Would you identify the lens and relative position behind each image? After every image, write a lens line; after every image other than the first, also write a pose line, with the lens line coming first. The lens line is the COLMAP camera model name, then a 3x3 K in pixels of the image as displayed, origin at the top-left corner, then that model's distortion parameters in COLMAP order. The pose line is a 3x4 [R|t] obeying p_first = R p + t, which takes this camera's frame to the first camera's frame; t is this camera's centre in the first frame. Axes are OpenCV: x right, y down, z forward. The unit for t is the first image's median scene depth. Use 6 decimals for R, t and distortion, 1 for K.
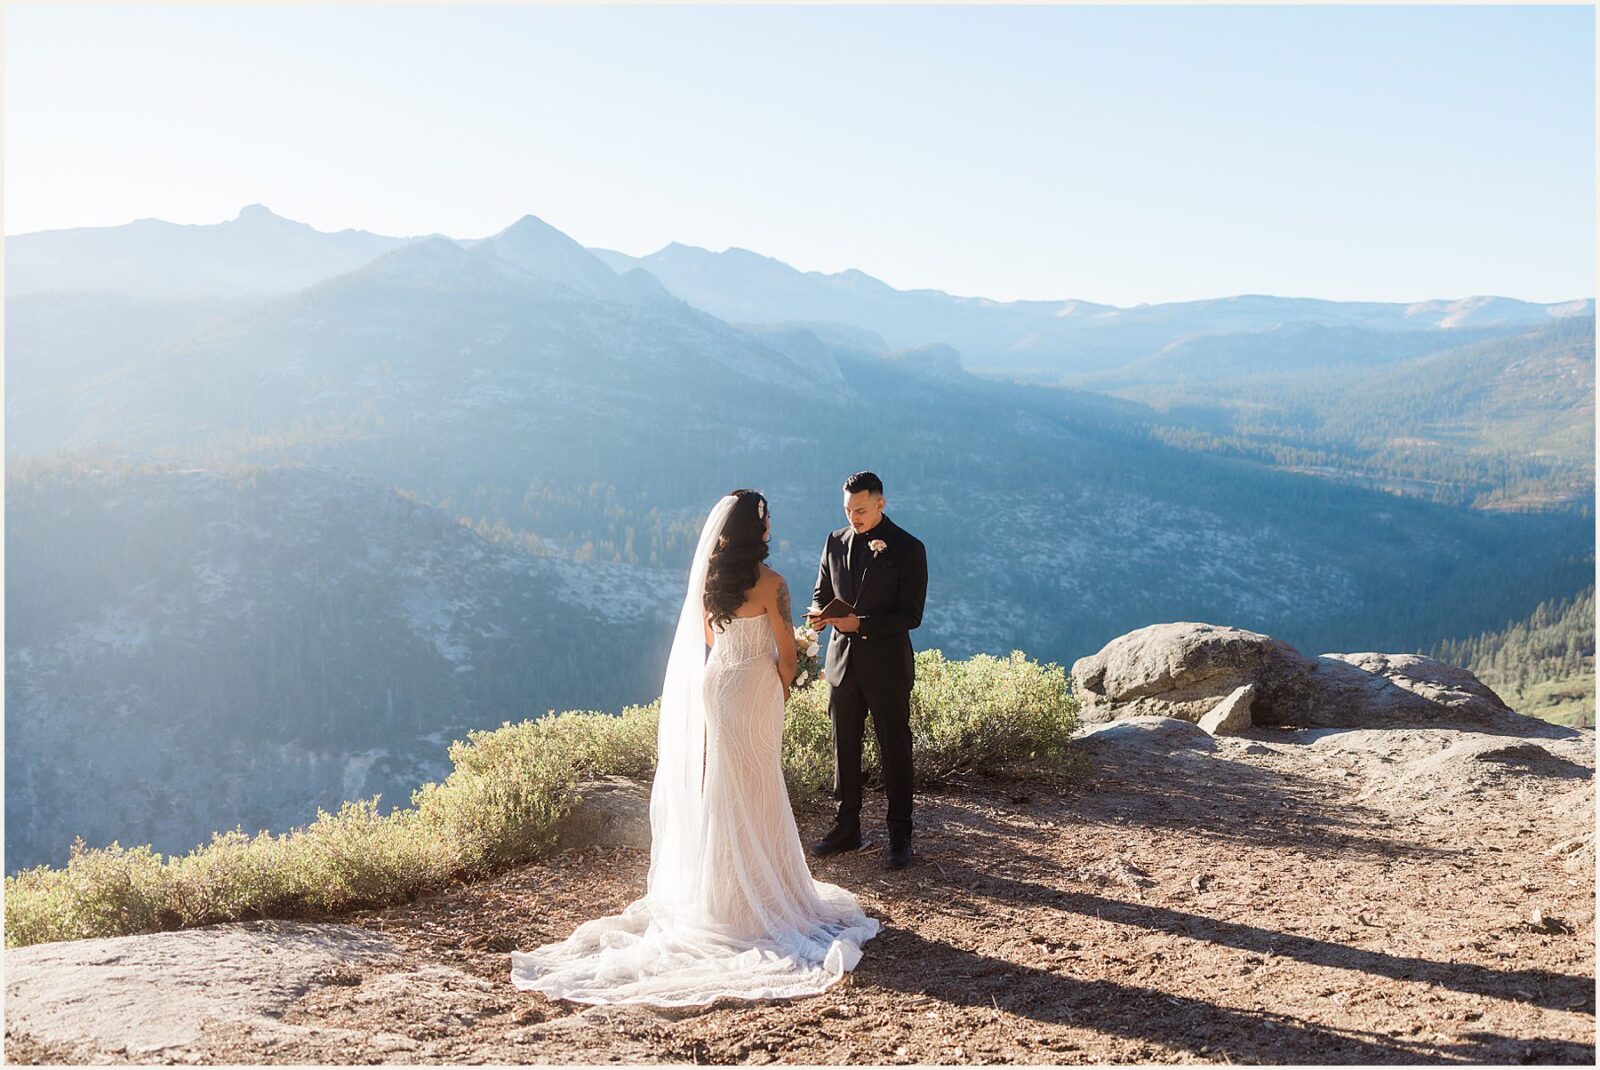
lens RADIAL K [[2071.1, 0, 800.0], [0, 2071.1, 535.0], [0, 0, 1]] dist [0.009108, 0.000378]
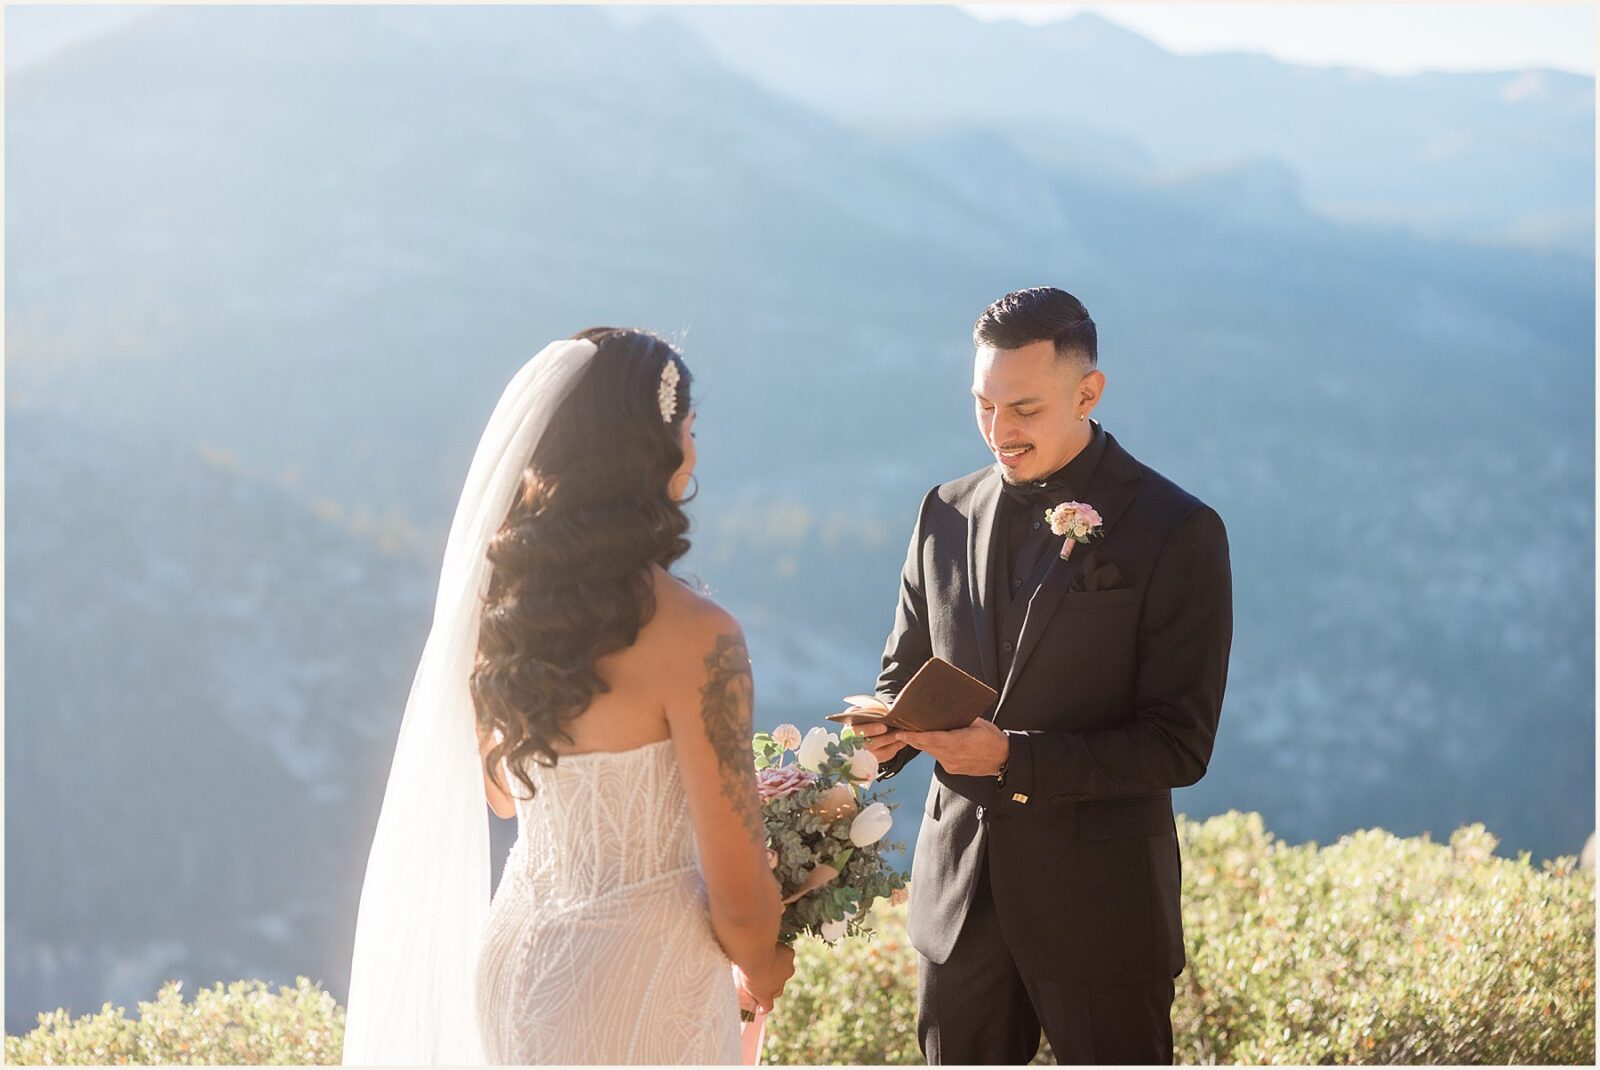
lens RADIAL K [[2726.3, 0, 798.5], [0, 2726.3, 591.2], [0, 0, 1]] dist [-0.009441, 0.078681]
pose [[0.995049, 0.006696, -0.099156, 0.022552], [-0.005826, 0.999942, 0.009060, 0.006983], [0.099211, -0.008437, 0.995031, 0.338828]]
